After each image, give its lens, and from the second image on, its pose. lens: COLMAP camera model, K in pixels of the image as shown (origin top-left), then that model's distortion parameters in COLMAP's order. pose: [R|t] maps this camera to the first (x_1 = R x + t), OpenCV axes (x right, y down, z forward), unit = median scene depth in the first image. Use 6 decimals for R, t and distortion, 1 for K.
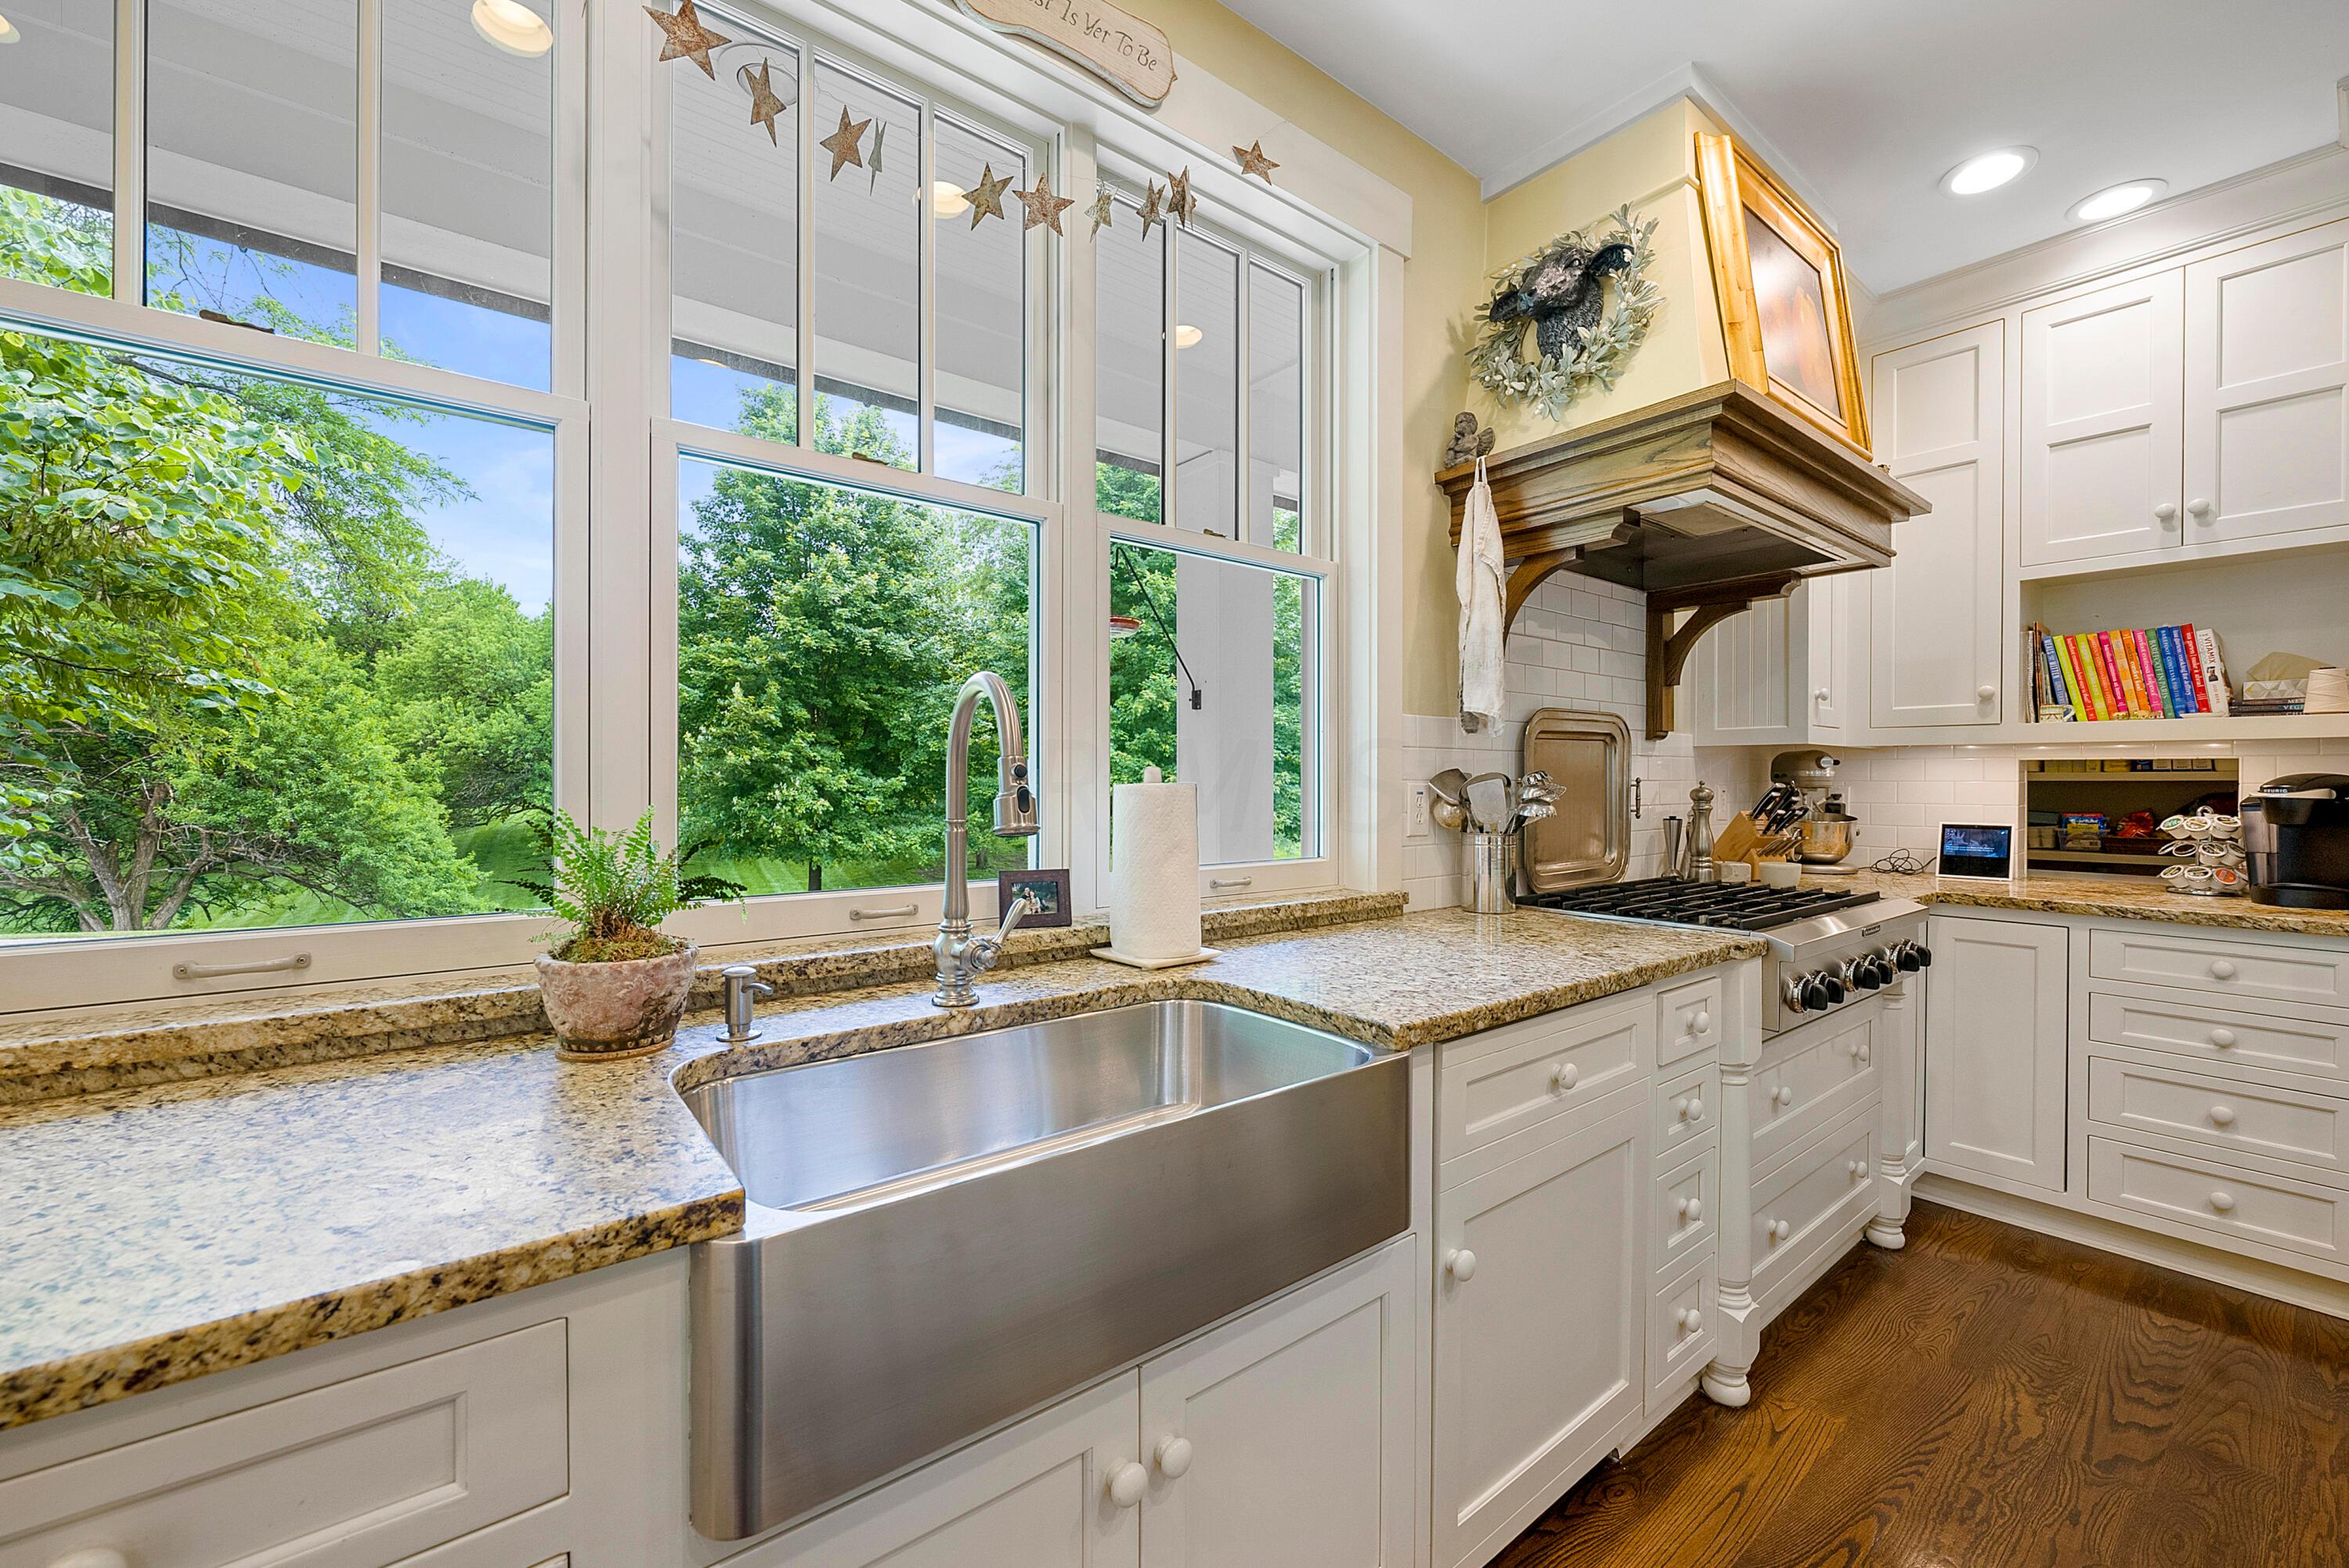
lens RADIAL K [[935.9, 0, 1174.5], [0, 935.9, 784.0], [0, 0, 1]] dist [-0.000083, -0.000141]
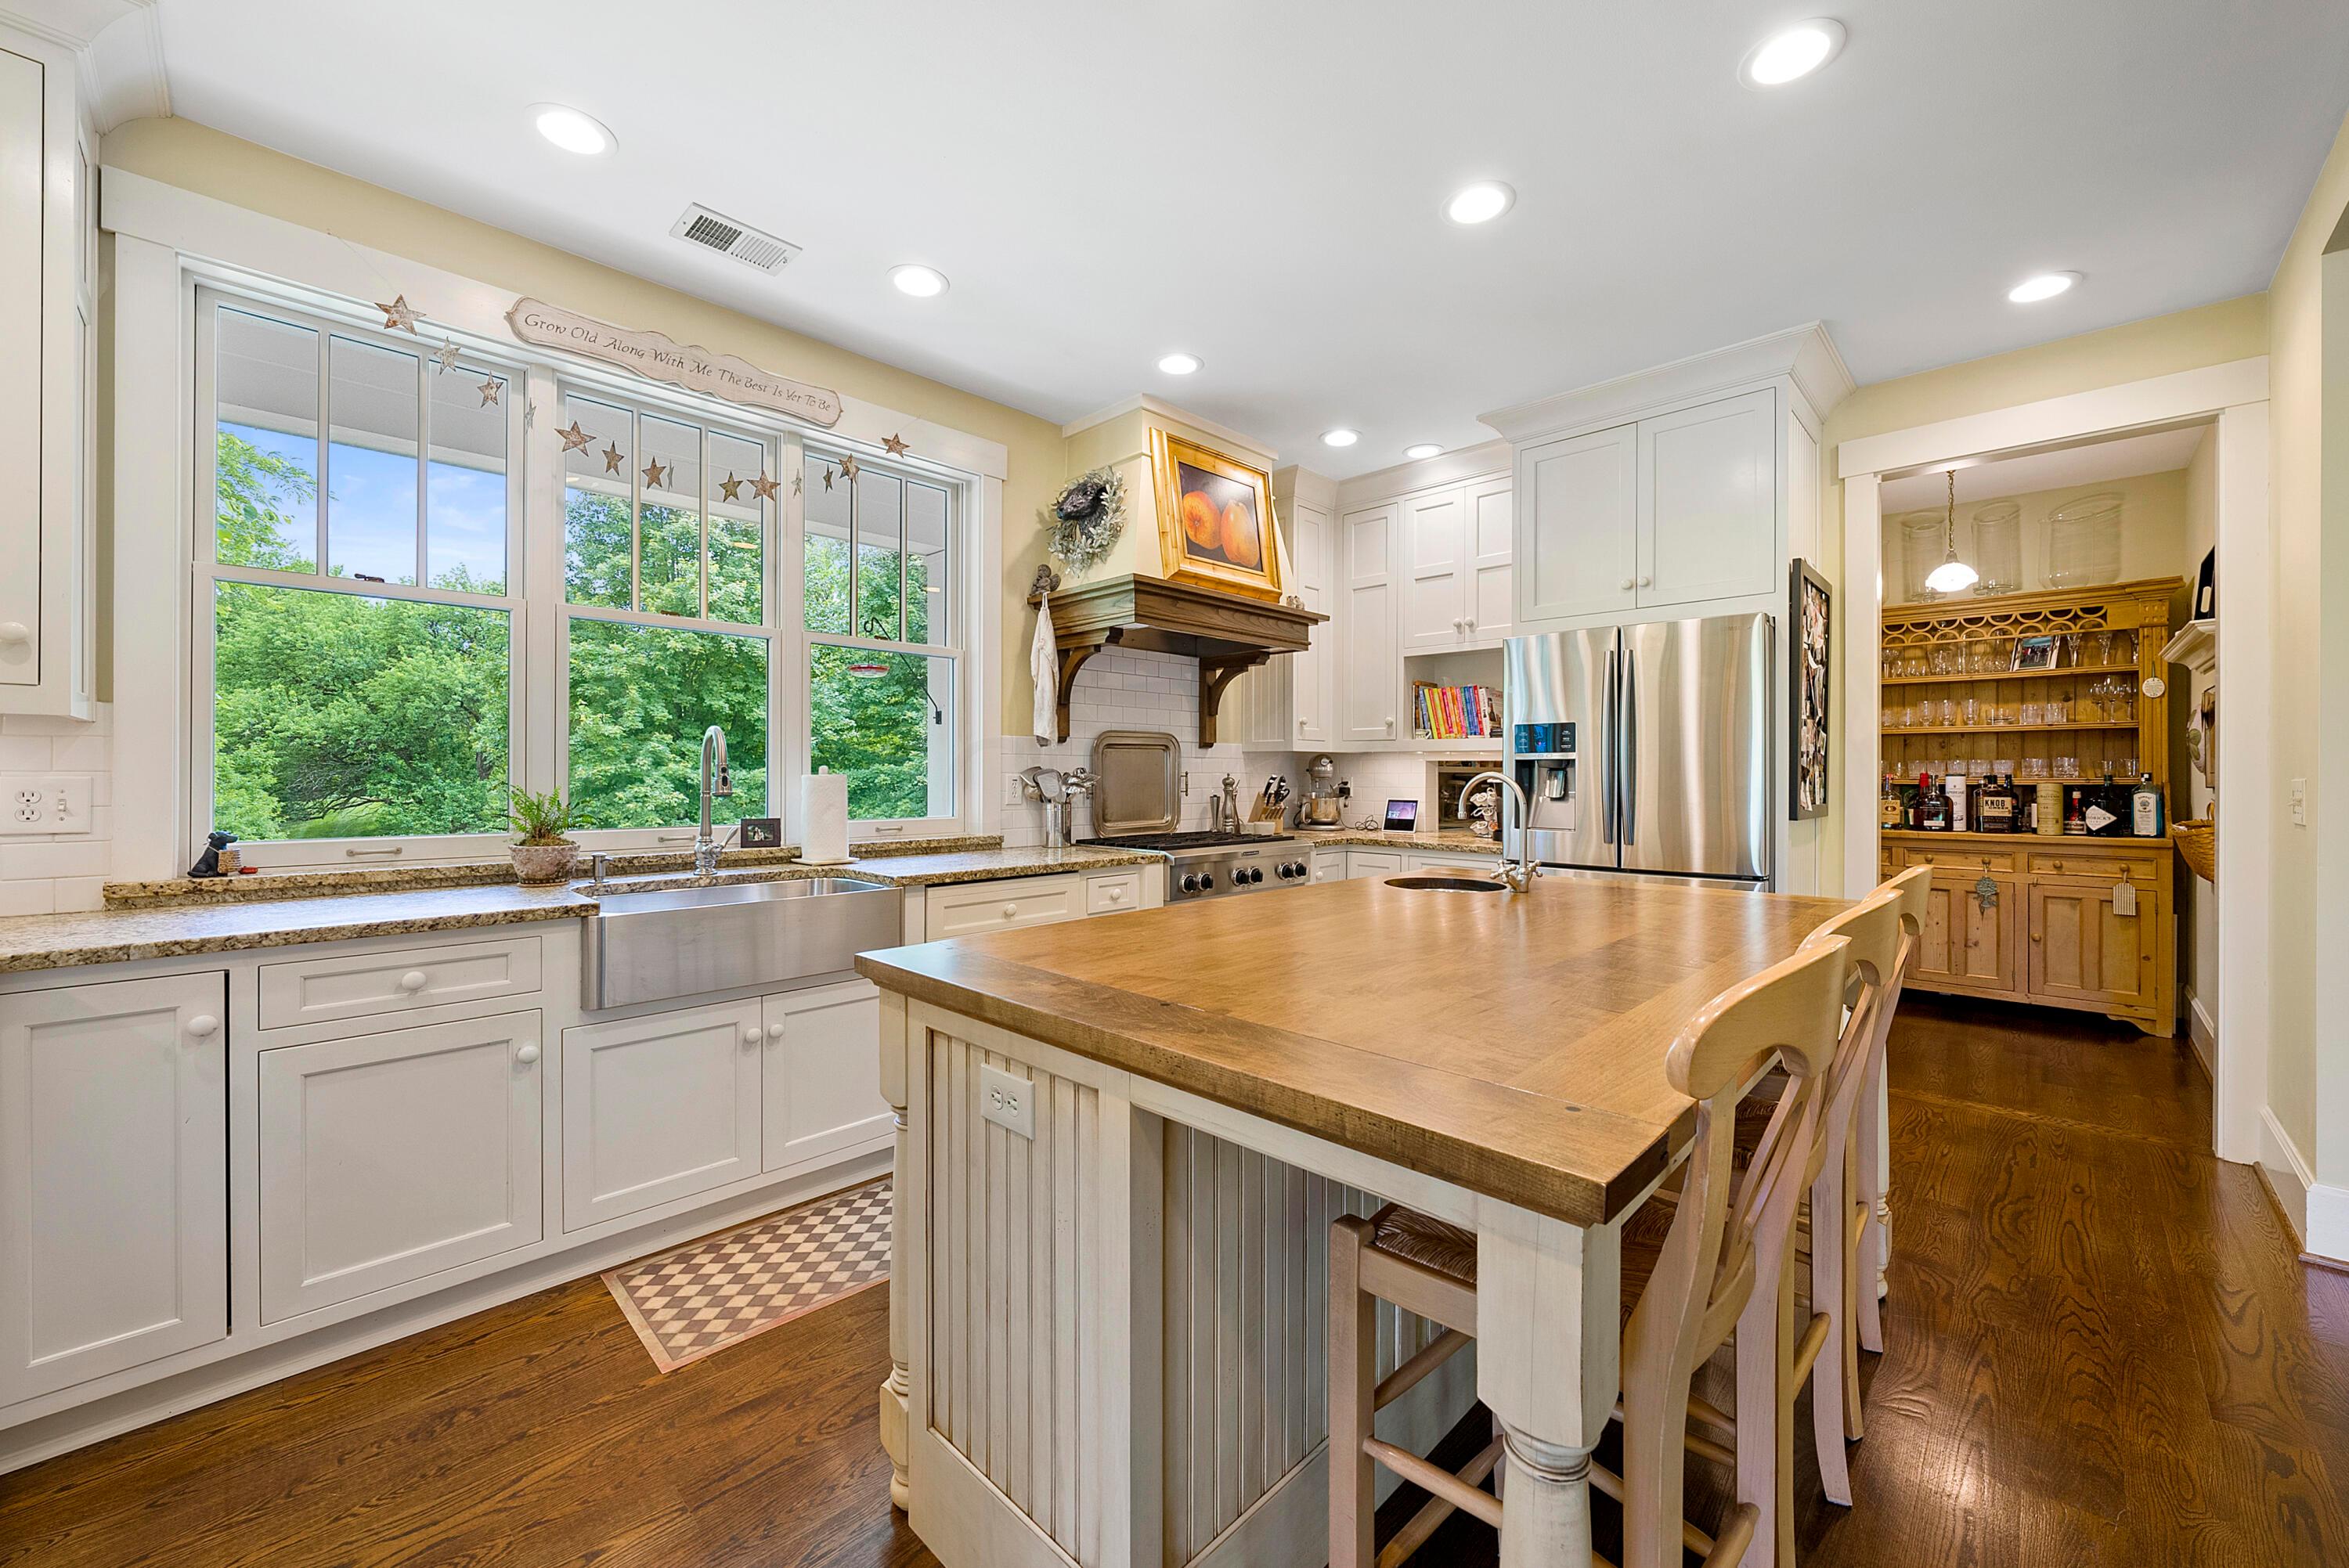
lens RADIAL K [[898.4, 0, 1177.1], [0, 898.4, 773.1], [0, 0, 1]] dist [-0.001860, -0.000483]
pose [[0.991354, 0.000289, 0.131213, 0.323379], [0.000121, 0.999995, -0.003119, 0.001552], [-0.131213, 0.003108, 0.991349, -0.680473]]
